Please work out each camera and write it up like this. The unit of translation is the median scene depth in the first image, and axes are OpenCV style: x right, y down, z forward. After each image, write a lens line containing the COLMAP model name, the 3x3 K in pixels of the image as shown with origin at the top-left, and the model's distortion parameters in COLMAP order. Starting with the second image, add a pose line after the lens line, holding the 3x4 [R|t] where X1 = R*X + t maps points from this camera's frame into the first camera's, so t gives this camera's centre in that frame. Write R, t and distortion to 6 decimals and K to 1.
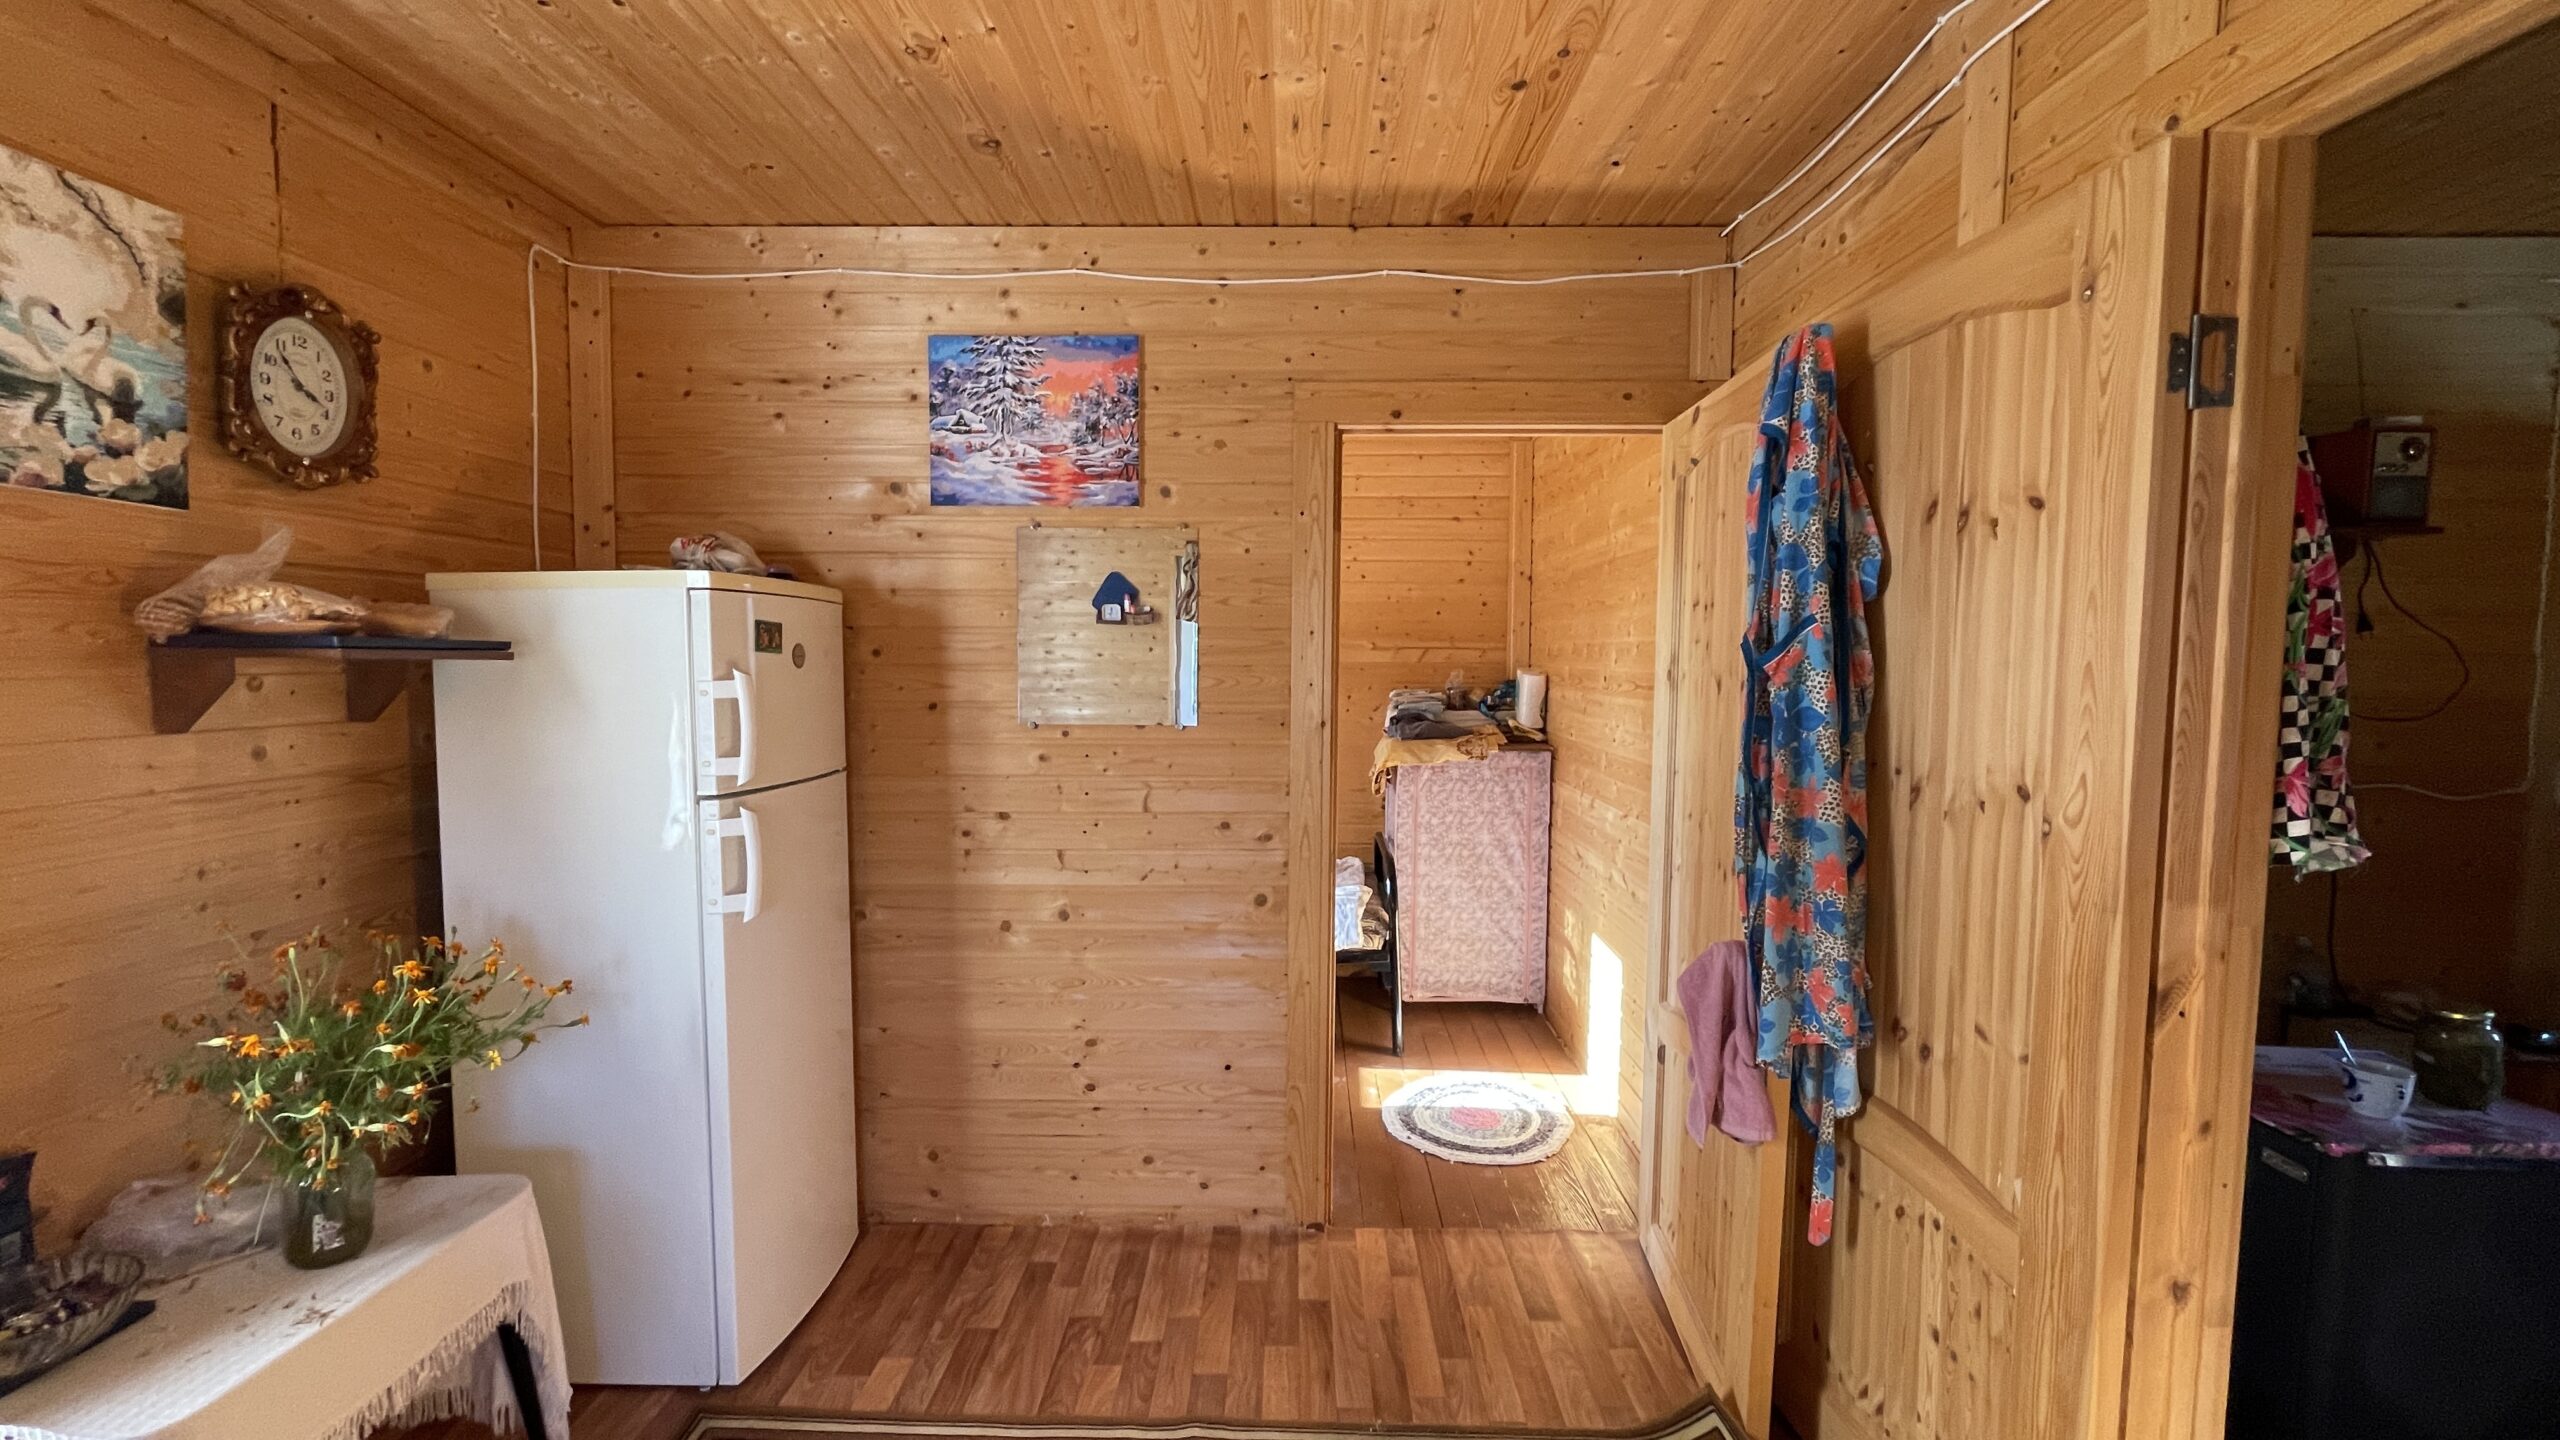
lens RADIAL K [[1041.9, 0, 1285.6], [0, 1041.9, 711.4], [0, 0, 1]] dist [-0.003267, -0.000144]
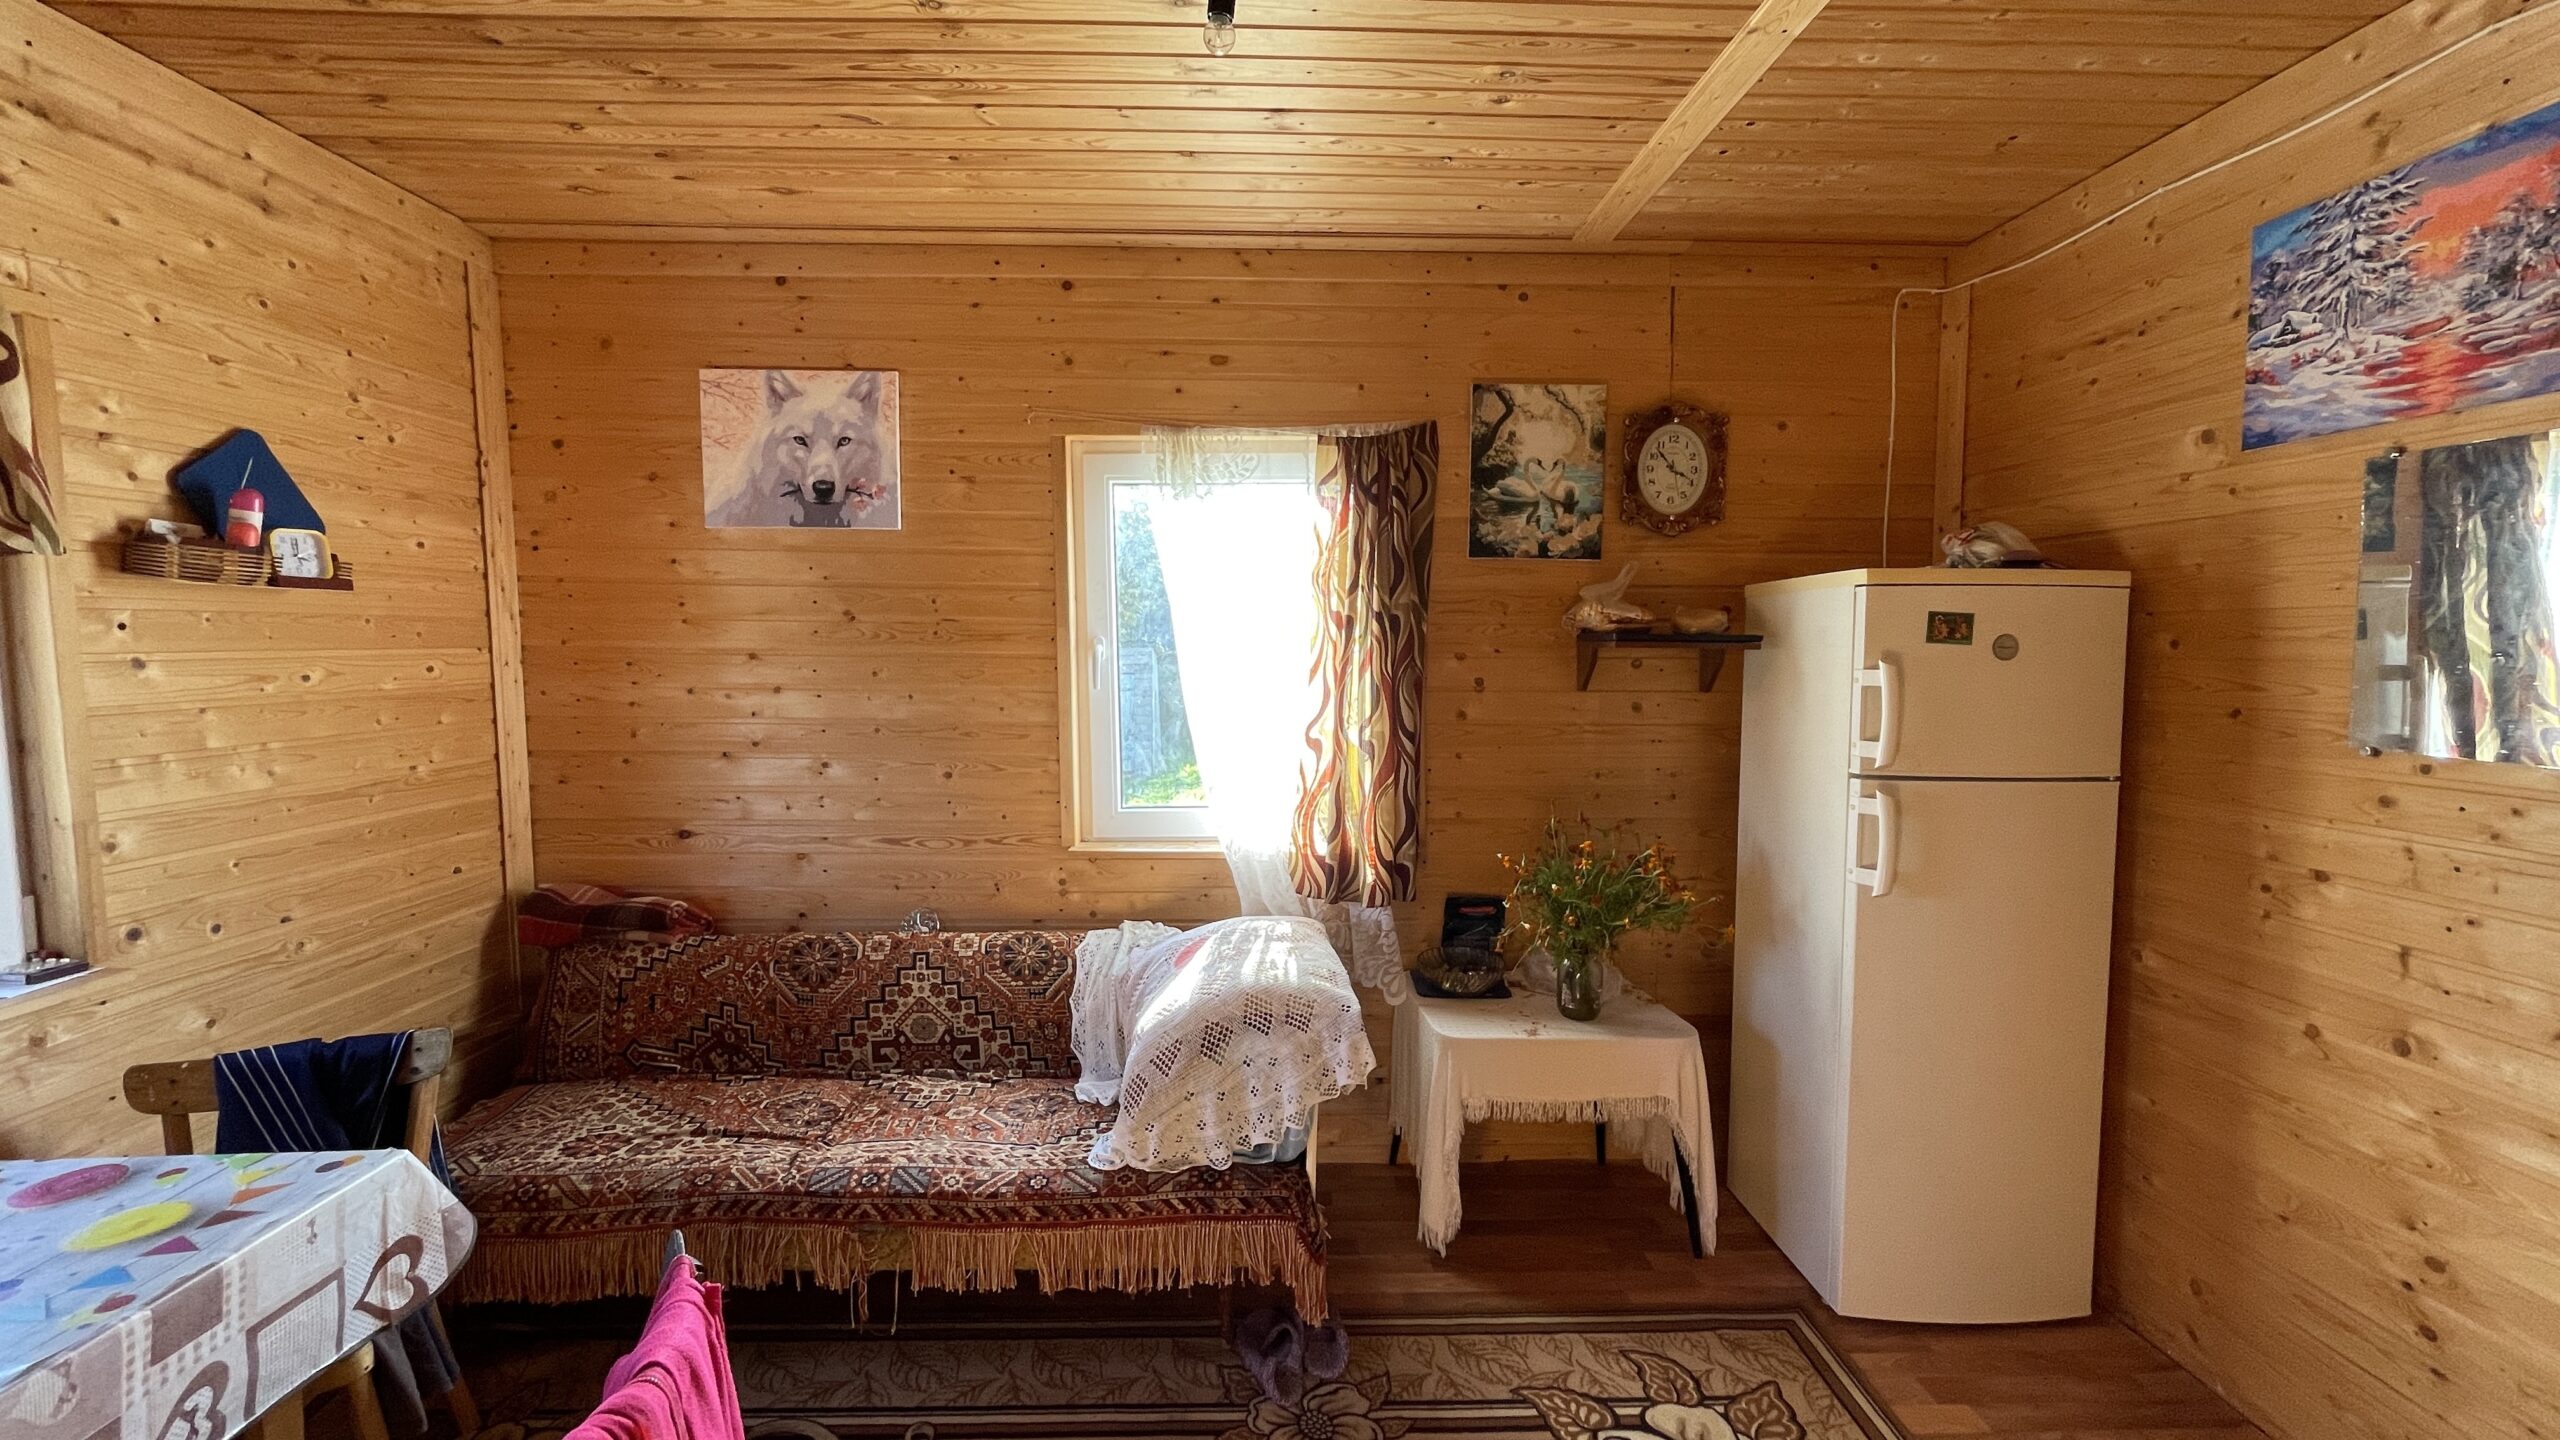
lens RADIAL K [[1041.9, 0, 1279.5], [0, 1041.9, 710.3], [0, 0, 1]] dist [-0.003267, -0.000144]
pose [[0.034801, 0.063520, -0.997374, 0.430337], [-0.055124, 0.996581, 0.061547, -0.016874], [0.997873, 0.052837, 0.038184, 0.289983]]
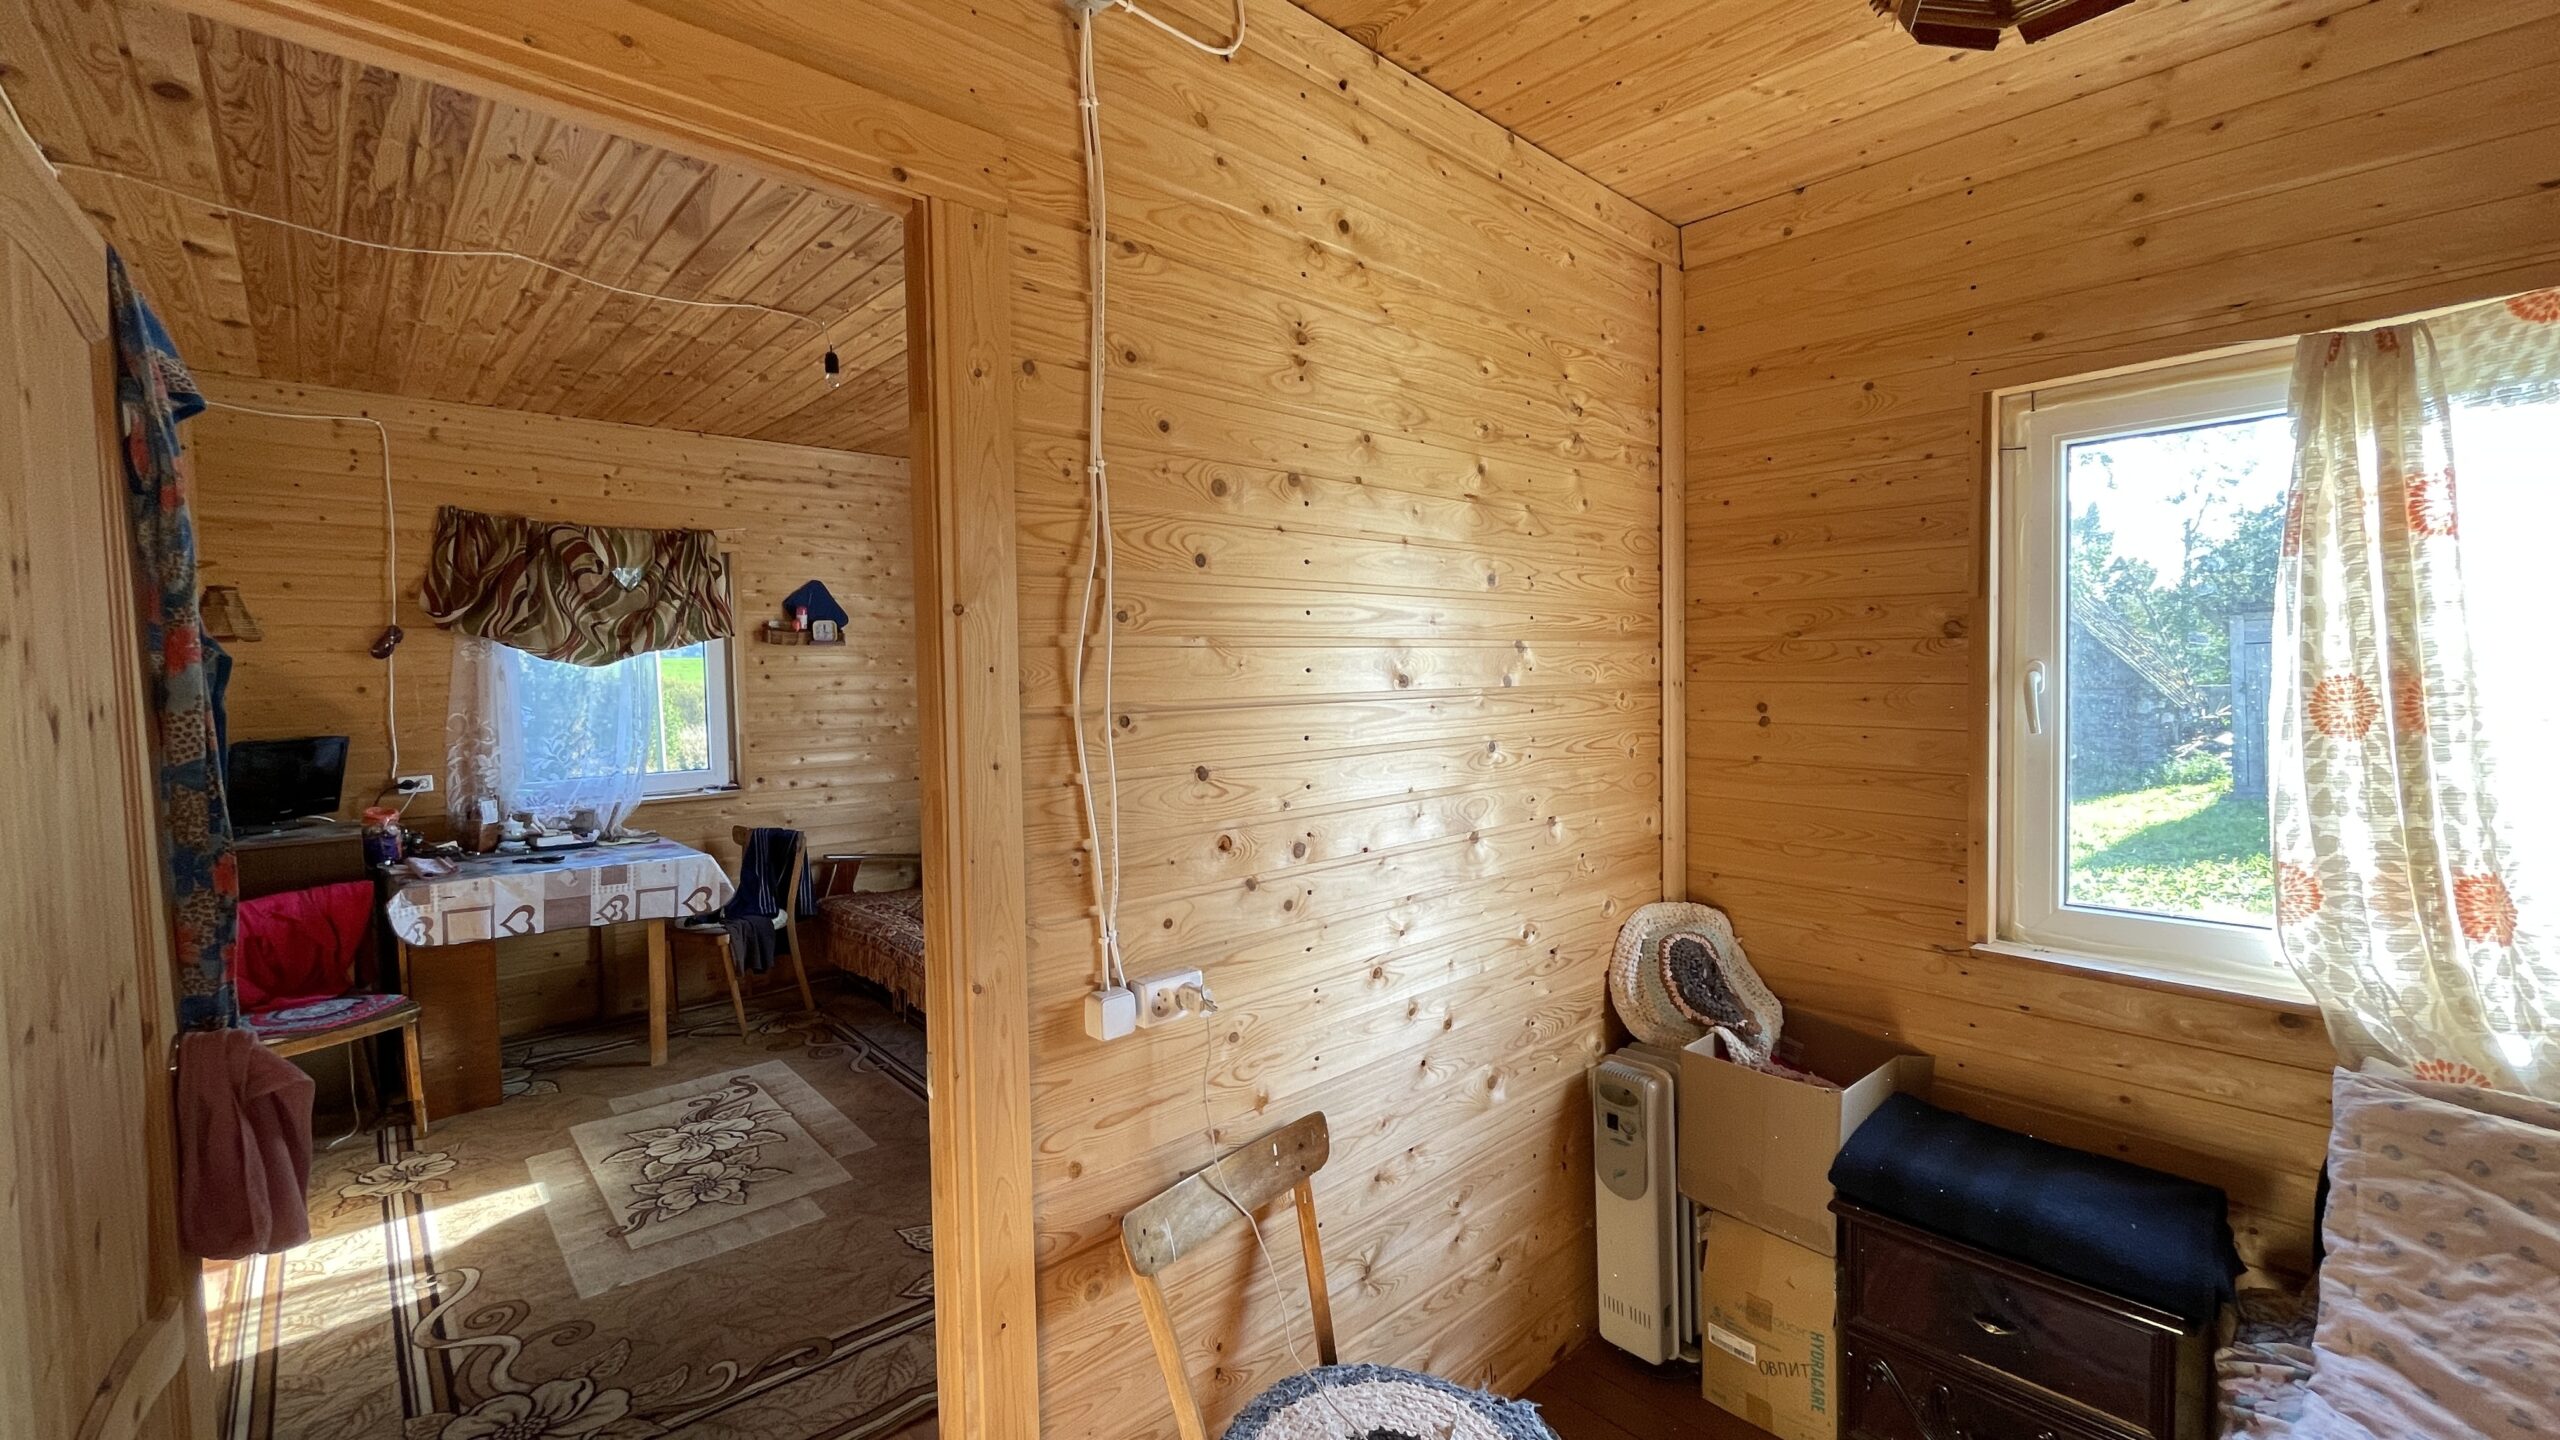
lens RADIAL K [[1041.9, 0, 1276.1], [0, 1041.9, 709.5], [0, 0, 1]] dist [-0.003267, -0.000144]
pose [[-0.731755, 0.030319, -0.680893, 0.282941], [-0.033823, 0.996164, 0.080708, -0.089838], [0.680728, 0.082088, -0.727922, 1.614481]]
